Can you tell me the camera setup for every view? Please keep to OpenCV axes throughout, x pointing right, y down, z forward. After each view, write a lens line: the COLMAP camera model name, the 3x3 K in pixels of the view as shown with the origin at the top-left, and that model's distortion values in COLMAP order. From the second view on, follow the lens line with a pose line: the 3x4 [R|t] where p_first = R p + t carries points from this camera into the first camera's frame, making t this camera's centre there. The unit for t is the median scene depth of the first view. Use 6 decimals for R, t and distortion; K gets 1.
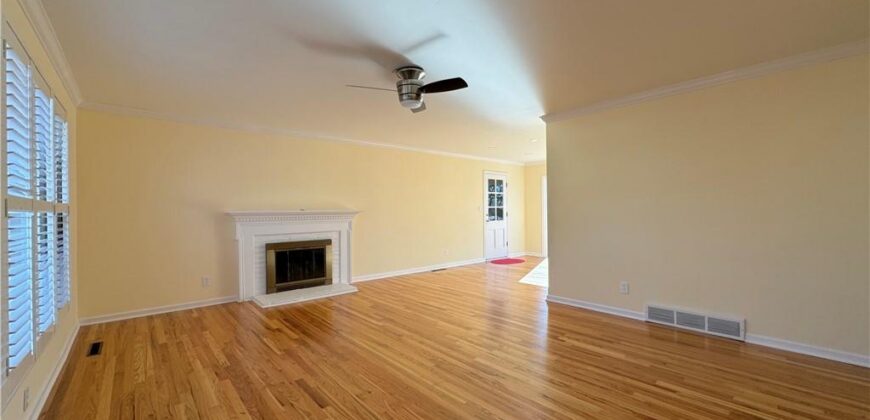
lens RADIAL K [[345.8, 0, 432.9], [0, 345.8, 211.4], [0, 0, 1]] dist [-0.000062, 0.000092]
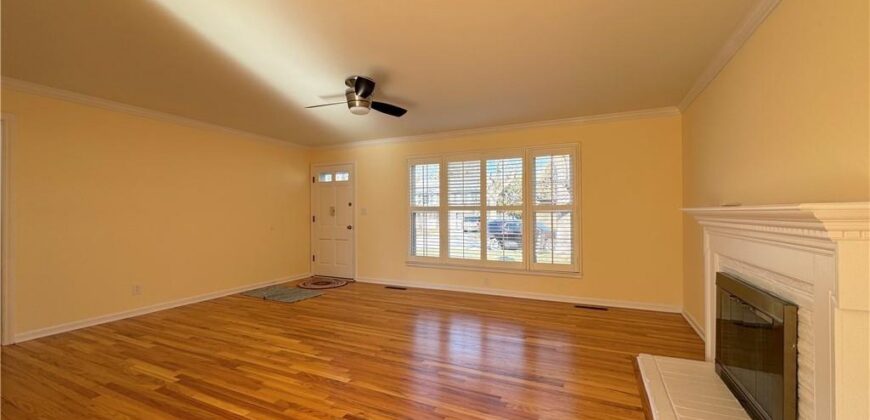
lens RADIAL K [[345.8, 0, 437.6], [0, 345.8, 210.3], [0, 0, 1]] dist [-0.000062, 0.000092]
pose [[-0.909725, 0.014302, -0.414965, 0.183387], [0.014826, 0.999888, 0.001959, -0.005042], [0.414946, -0.004371, -0.909835, 2.325247]]
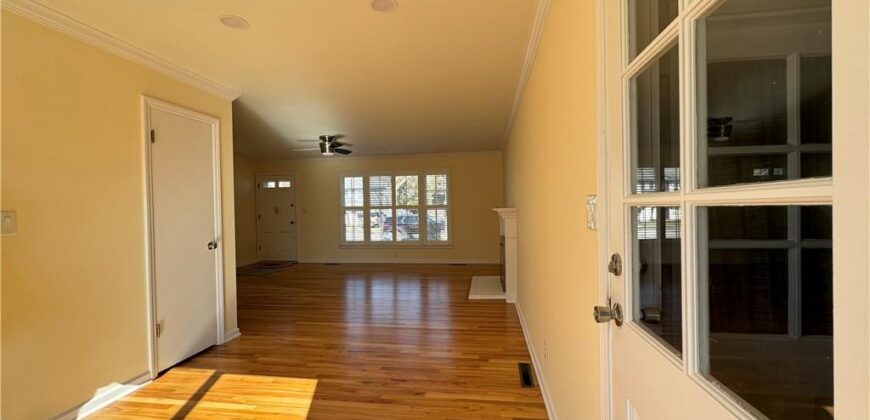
lens RADIAL K [[345.8, 0, 440.2], [0, 345.8, 210.2], [0, 0, 1]] dist [-0.000062, 0.000092]
pose [[-0.758338, 0.019851, -0.651559, 0.685248], [0.021851, 0.999749, 0.005027, 0.005931], [0.651495, -0.010425, -0.758581, 3.047608]]
